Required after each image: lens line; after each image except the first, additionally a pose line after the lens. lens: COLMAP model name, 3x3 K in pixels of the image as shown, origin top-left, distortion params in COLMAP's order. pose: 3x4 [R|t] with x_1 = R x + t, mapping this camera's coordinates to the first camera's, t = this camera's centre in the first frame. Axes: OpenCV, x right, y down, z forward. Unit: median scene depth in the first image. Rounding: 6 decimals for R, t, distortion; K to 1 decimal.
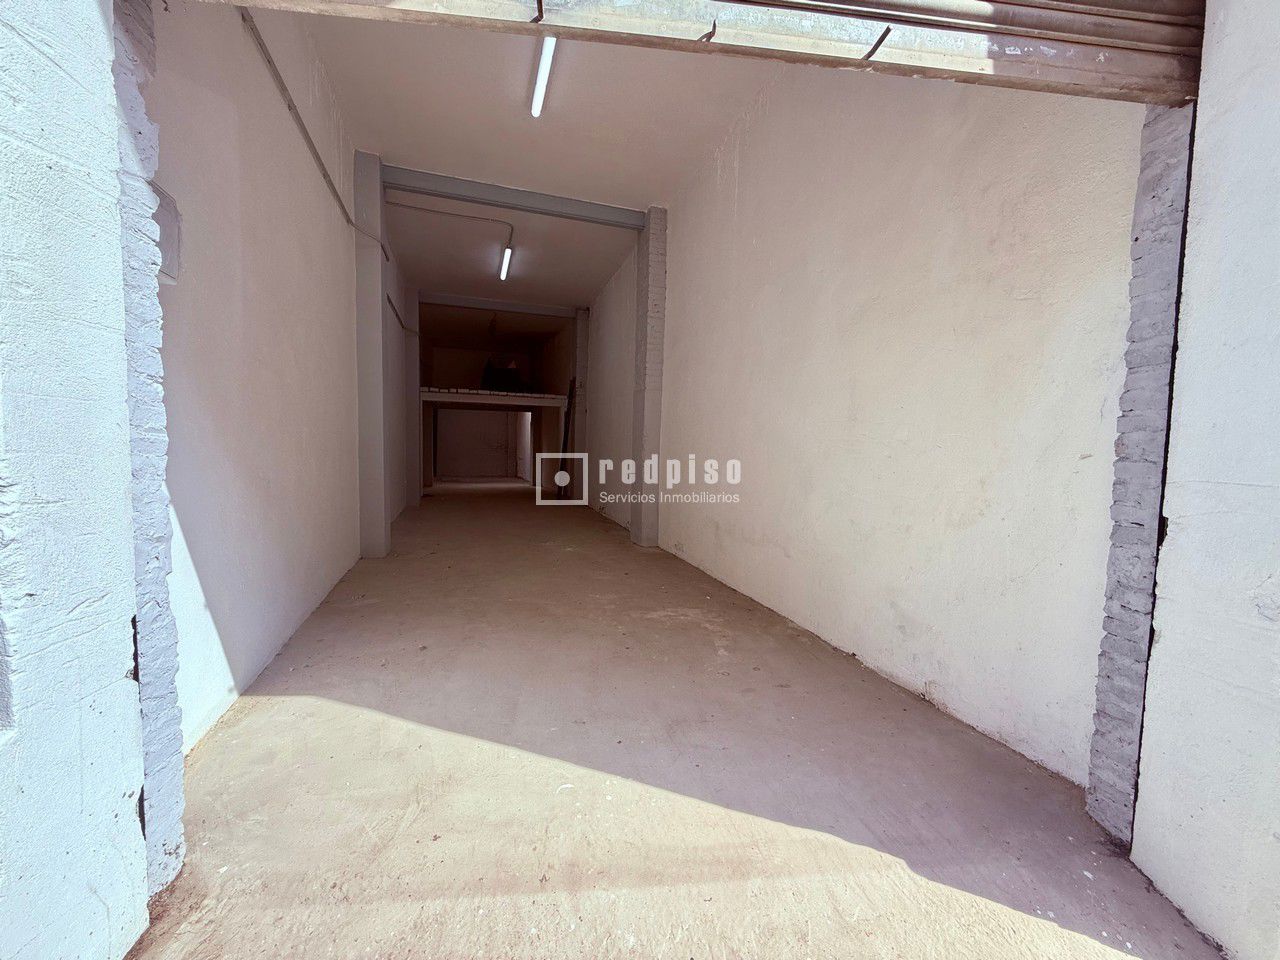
lens RADIAL K [[509.1, 0, 638.1], [0, 509.1, 480.8], [0, 0, 1]] dist [0.000057, -0.000076]
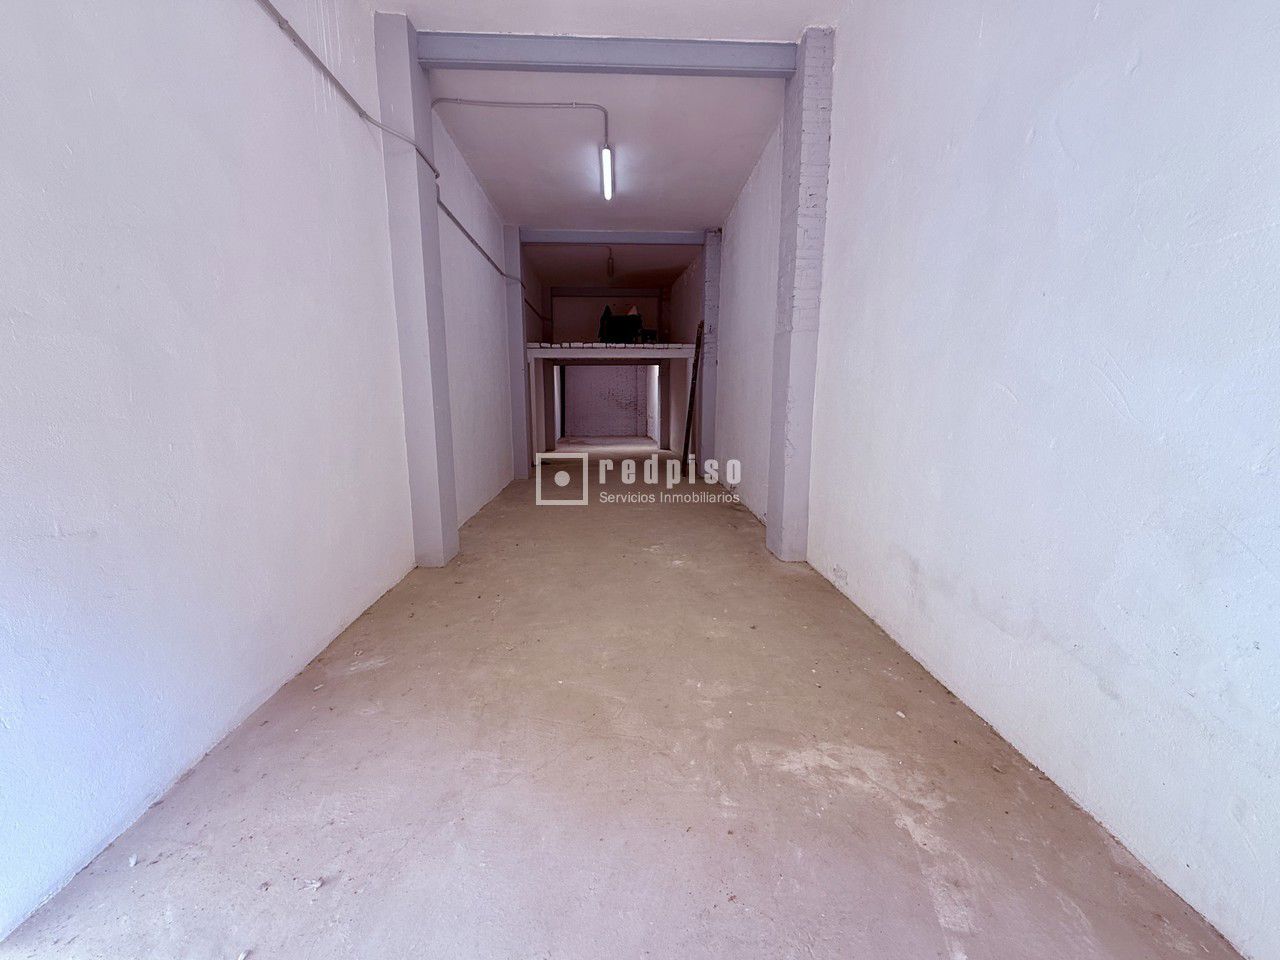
lens RADIAL K [[518.4, 0, 638.0], [0, 518.4, 481.2], [0, 0, 1]] dist [-0.000329, -0.000079]
pose [[0.961866, 0.018990, -0.272861, 0.015128], [0.007230, 0.995473, 0.094766, -0.079548], [0.273426, -0.093125, 0.957375, 0.450884]]
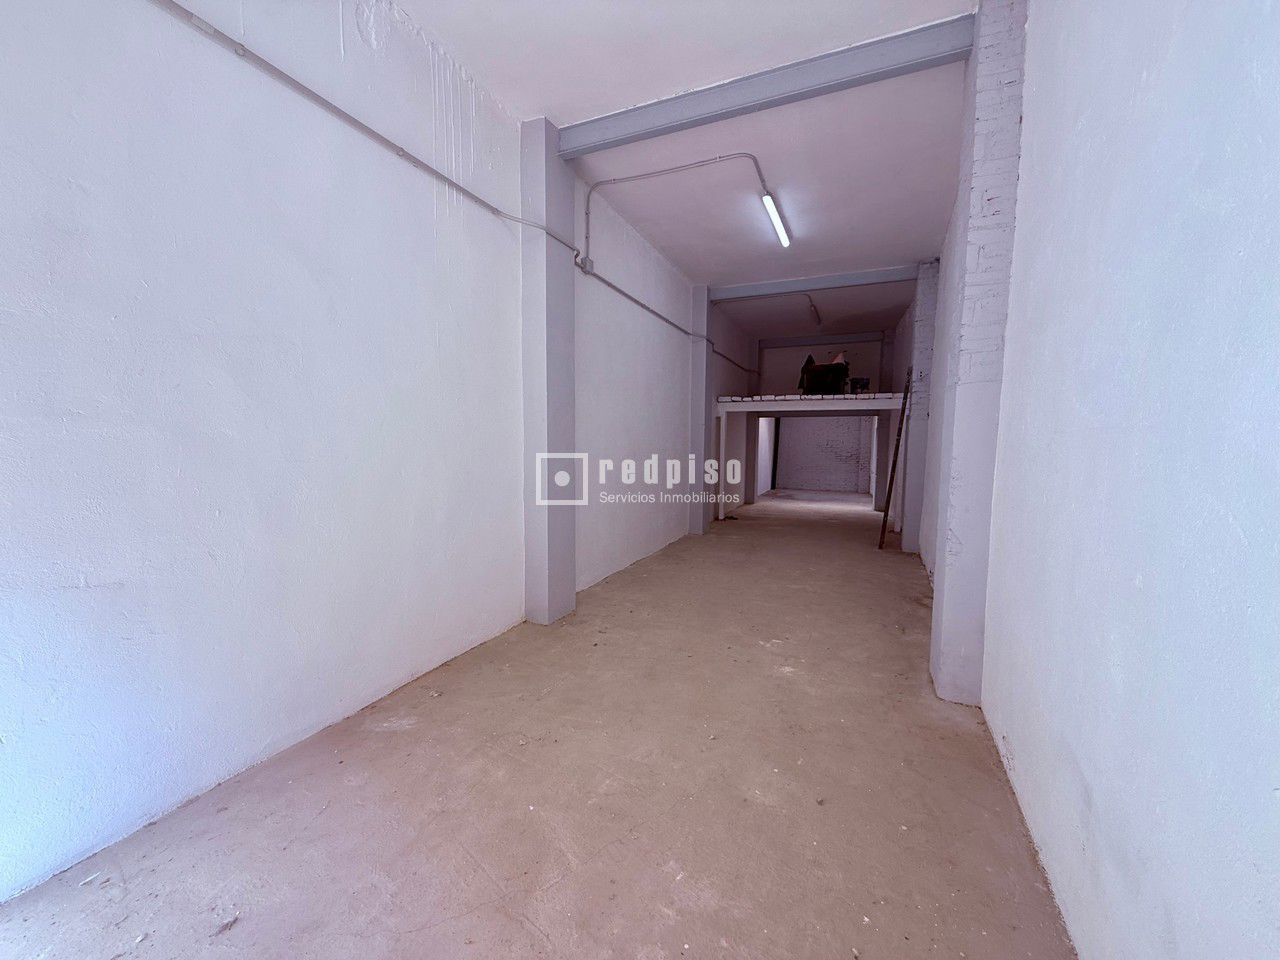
lens RADIAL K [[509.1, 0, 638.1], [0, 509.1, 480.8], [0, 0, 1]] dist [0.000057, -0.000076]
pose [[0.737395, 0.036704, -0.674464, 0.194094], [-0.036303, 0.999233, 0.014688, -0.131179], [0.674486, 0.013654, 0.738162, 0.704489]]
